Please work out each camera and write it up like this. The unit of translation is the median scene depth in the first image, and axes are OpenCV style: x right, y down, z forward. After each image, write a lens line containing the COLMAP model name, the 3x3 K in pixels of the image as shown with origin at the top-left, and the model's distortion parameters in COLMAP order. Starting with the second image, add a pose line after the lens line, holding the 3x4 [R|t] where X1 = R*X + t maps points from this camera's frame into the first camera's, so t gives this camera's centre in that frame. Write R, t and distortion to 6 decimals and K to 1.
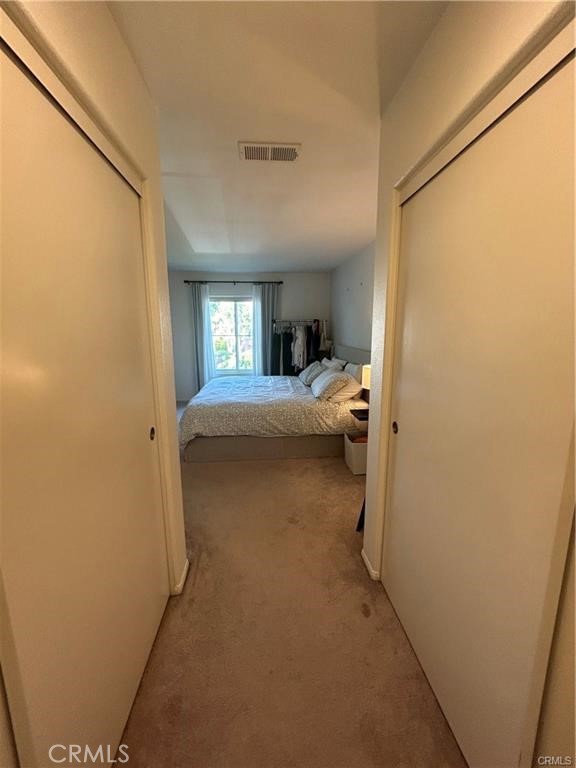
lens RADIAL K [[310.1, 0, 286.1], [0, 310.1, 383.6], [0, 0, 1]] dist [-0.003818, 0.000413]
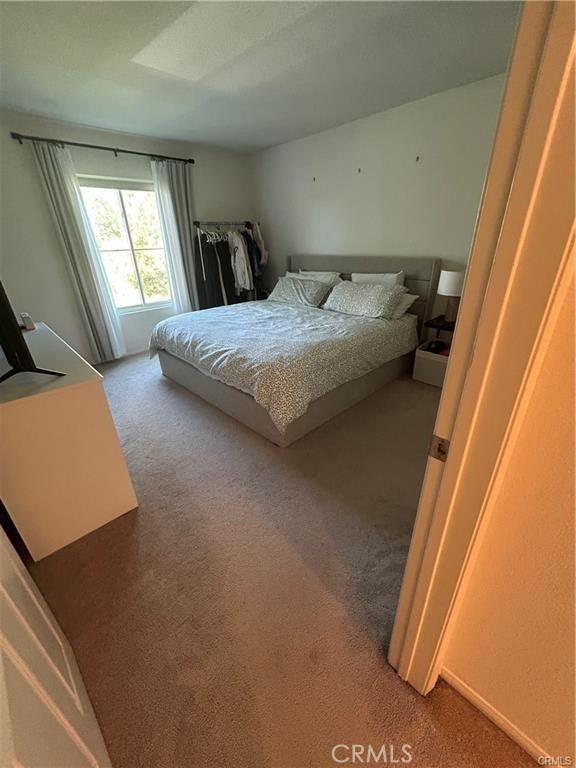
lens RADIAL K [[310.1, 0, 286.5], [0, 310.1, 382.1], [0, 0, 1]] dist [-0.003818, 0.000413]
pose [[0.768505, -0.288383, 0.571170, -0.390589], [0.140021, 0.946833, 0.289659, -0.041727], [-0.624335, -0.142629, 0.768025, 0.304486]]
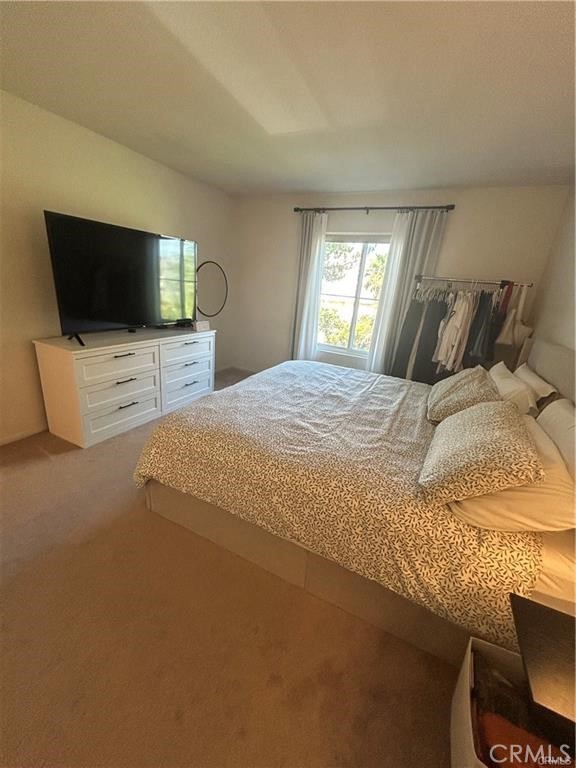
lens RADIAL K [[310.1, 0, 287.0], [0, 310.1, 382.8], [0, 0, 1]] dist [-0.003818, 0.000413]
pose [[0.850501, 0.229936, -0.473052, 0.069932], [-0.172460, 0.971573, 0.162186, -0.066608], [0.496897, -0.056357, 0.865978, 0.382500]]
